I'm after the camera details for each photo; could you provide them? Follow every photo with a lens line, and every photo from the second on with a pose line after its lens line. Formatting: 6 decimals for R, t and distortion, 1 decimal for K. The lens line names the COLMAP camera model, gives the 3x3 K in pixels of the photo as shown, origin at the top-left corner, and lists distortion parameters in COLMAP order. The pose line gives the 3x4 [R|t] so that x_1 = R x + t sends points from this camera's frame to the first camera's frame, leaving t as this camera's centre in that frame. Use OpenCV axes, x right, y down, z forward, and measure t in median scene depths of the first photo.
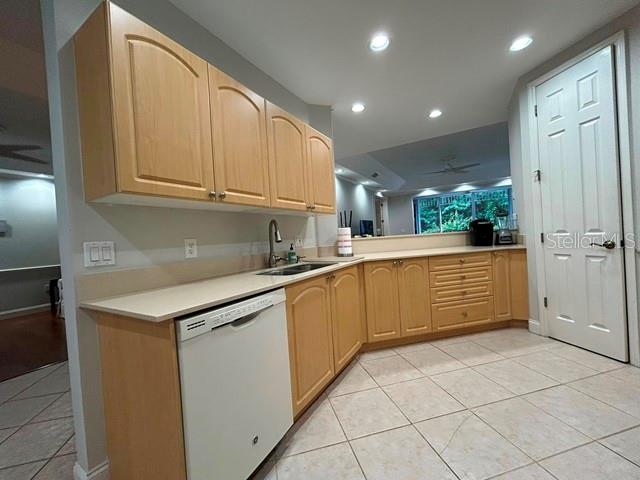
lens RADIAL K [[258.3, 0, 321.9], [0, 258.3, 243.0], [0, 0, 1]] dist [0.000046, 0.000409]
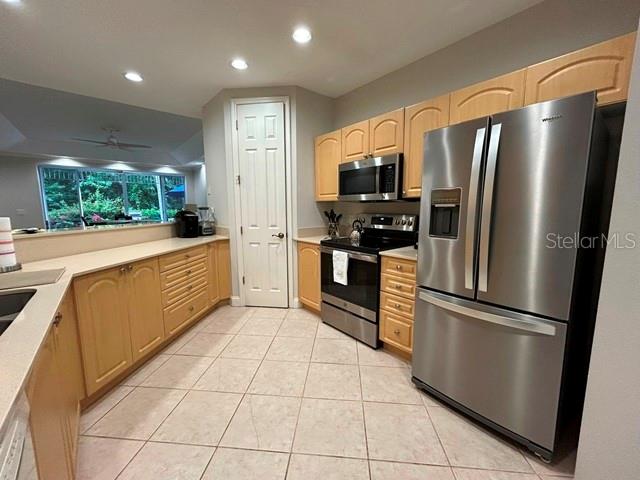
lens RADIAL K [[258.3, 0, 316.0], [0, 258.3, 241.3], [0, 0, 1]] dist [0.000046, 0.000409]
pose [[0.340608, -0.063817, 0.938037, -0.197477], [0.004902, 0.997801, 0.066103, -0.045766], [-0.940193, -0.017916, 0.340172, 0.218841]]
